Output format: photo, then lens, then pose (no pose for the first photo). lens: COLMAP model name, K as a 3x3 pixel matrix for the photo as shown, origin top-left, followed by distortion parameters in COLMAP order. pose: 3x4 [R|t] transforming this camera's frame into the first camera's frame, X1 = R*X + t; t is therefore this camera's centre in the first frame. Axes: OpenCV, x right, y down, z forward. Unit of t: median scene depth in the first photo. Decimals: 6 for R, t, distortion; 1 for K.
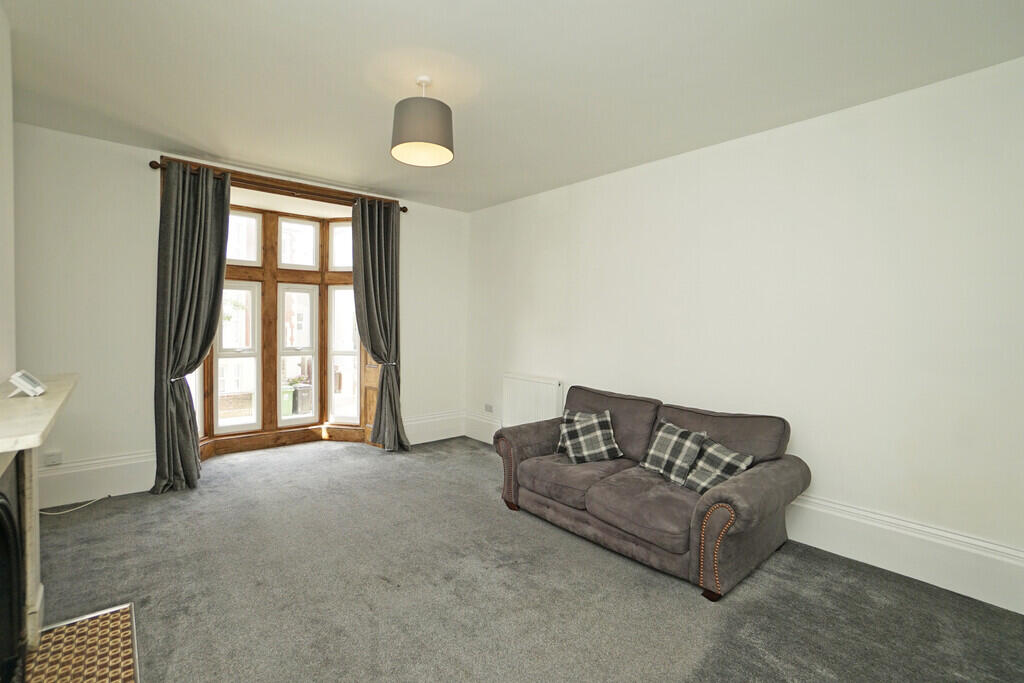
lens RADIAL K [[463.6, 0, 503.7], [0, 463.6, 336.6], [0, 0, 1]] dist [-0.061861, 0.024253]
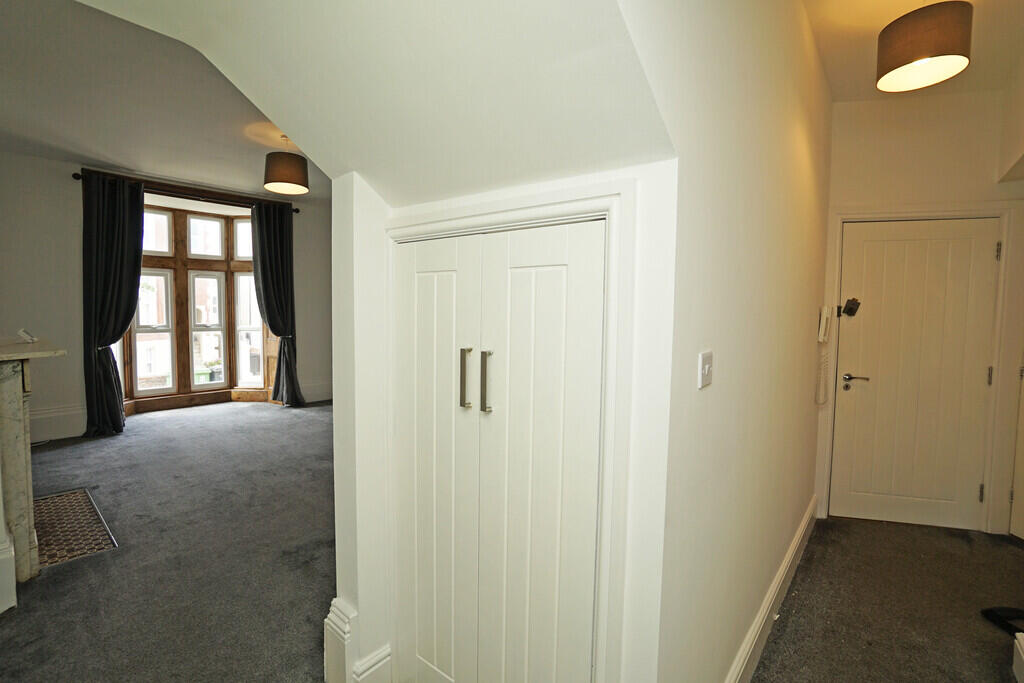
lens RADIAL K [[463.6, 0, 503.7], [0, 463.6, 336.6], [0, 0, 1]] dist [-0.061861, 0.024253]
pose [[0.990022, -0.010309, 0.140536, 0.174474], [0.005236, 0.999323, 0.036417, 0.019569], [-0.140817, -0.035318, 0.989406, -0.328973]]
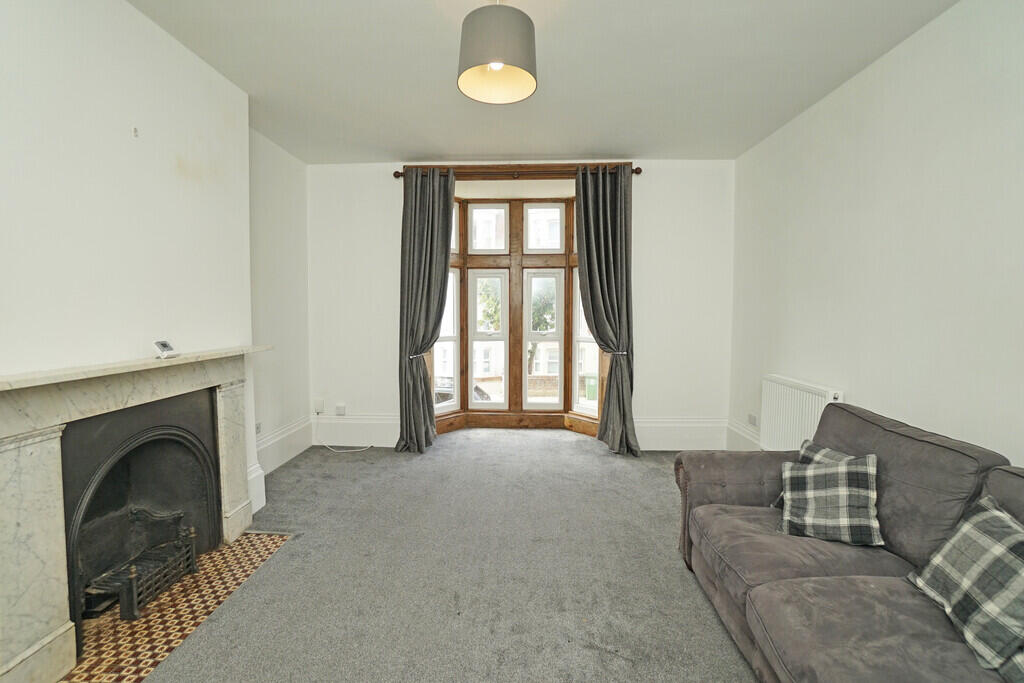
lens RADIAL K [[463.6, 0, 503.7], [0, 463.6, 336.6], [0, 0, 1]] dist [-0.061861, 0.024253]
pose [[0.725956, 0.025386, -0.687272, 0.213620], [-0.009807, 0.999599, 0.026563, 0.007642], [0.687671, -0.012544, 0.725914, 0.247367]]
